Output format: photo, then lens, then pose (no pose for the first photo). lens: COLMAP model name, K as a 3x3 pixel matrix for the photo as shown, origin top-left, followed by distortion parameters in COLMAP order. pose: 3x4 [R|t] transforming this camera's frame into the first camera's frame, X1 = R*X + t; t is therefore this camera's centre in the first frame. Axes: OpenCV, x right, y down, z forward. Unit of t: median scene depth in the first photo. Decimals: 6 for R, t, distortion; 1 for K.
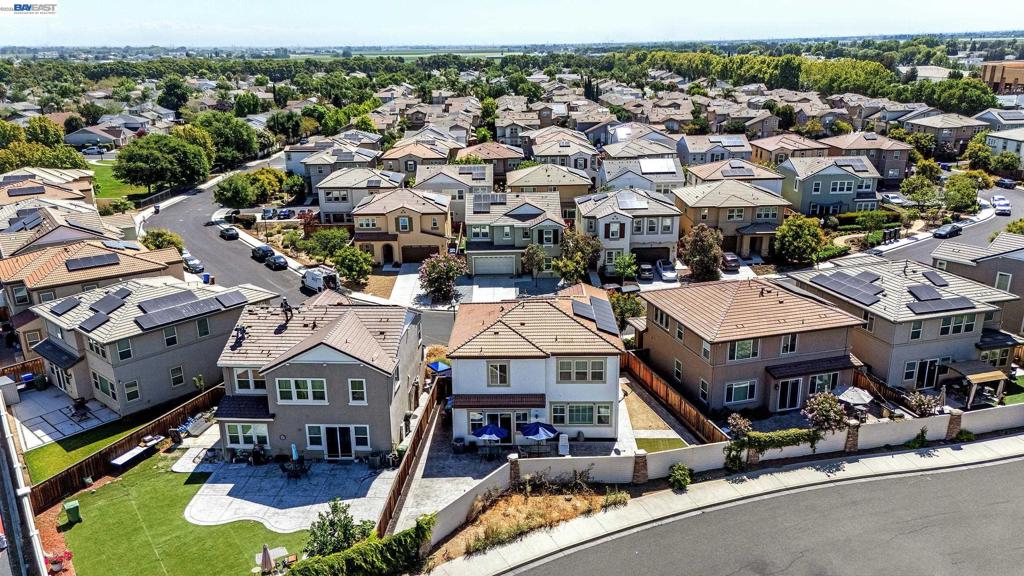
lens RADIAL K [[751.2, 0, 510.2], [0, 751.2, 283.9], [0, 0, 1]] dist [0.091492, -0.029288]
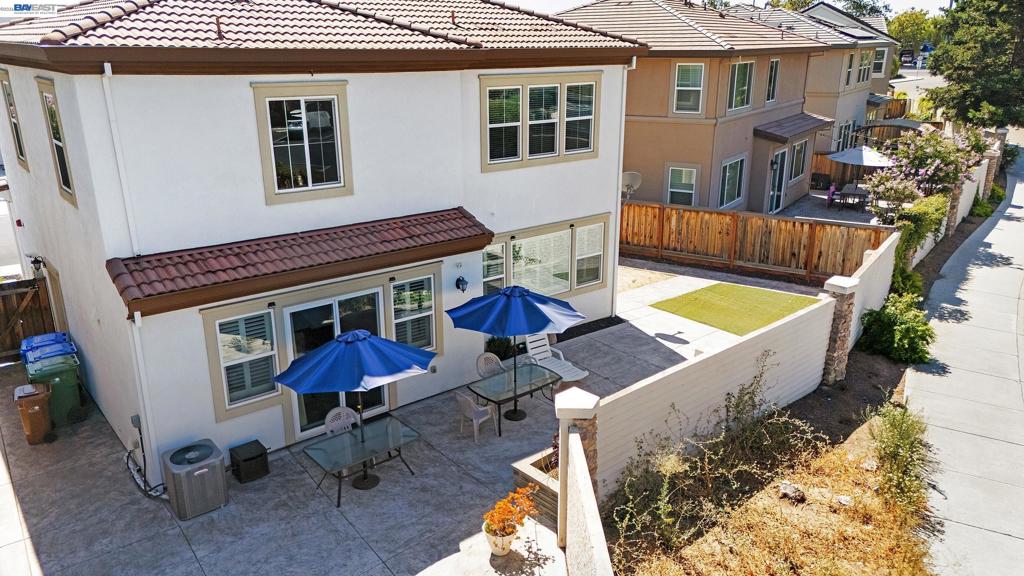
lens RADIAL K [[751.2, 0, 513.8], [0, 751.2, 287.0], [0, 0, 1]] dist [0.091492, -0.029288]
pose [[0.761281, -0.179950, 0.622952, -0.128158], [0.182303, 0.981367, 0.060700, 0.163217], [-0.622268, 0.067356, 0.779901, 0.761877]]
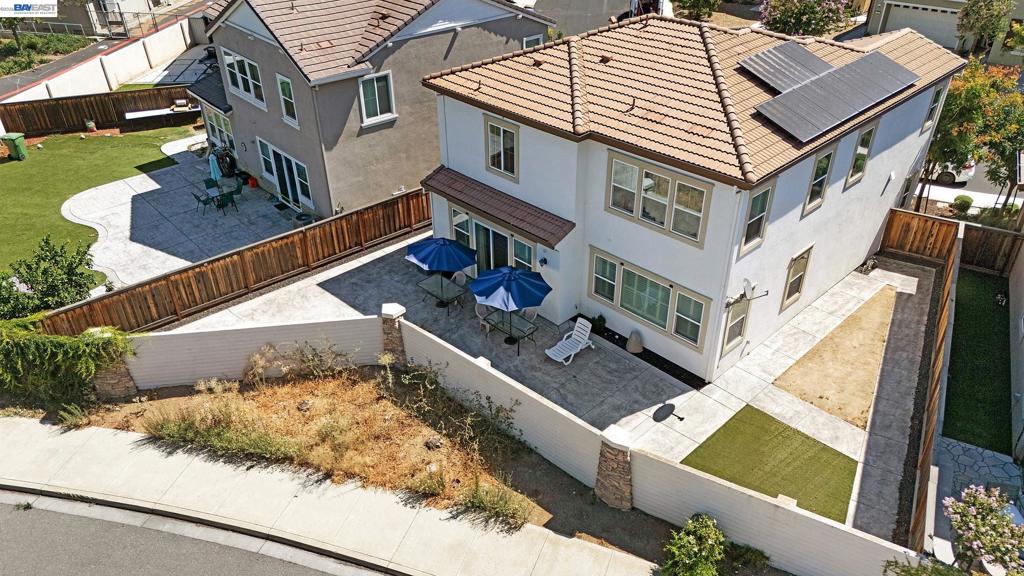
lens RADIAL K [[751.2, 0, 508.0], [0, 751.2, 289.9], [0, 0, 1]] dist [0.091492, -0.029288]
pose [[0.719909, 0.387475, -0.575843, 0.292455], [-0.212458, 0.912860, 0.348637, 0.034793], [0.660752, -0.128644, 0.739498, 0.638982]]
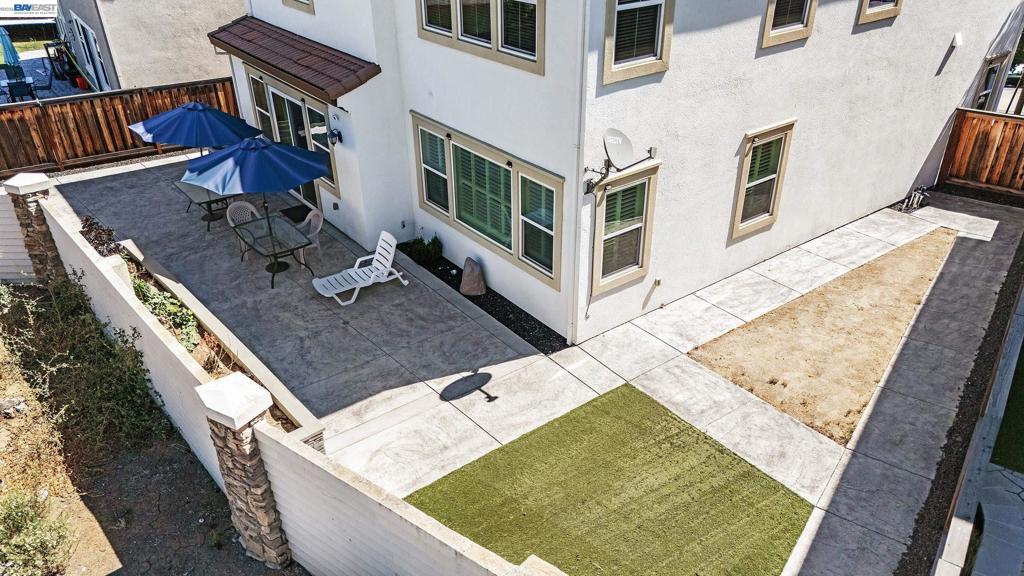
lens RADIAL K [[751.2, 0, 513.1], [0, 751.2, 291.4], [0, 0, 1]] dist [0.091492, -0.029288]
pose [[0.627101, 0.396217, -0.670639, 0.286879], [-0.235077, 0.917088, 0.322006, 0.122276], [0.742620, -0.044278, 0.668248, 0.856662]]
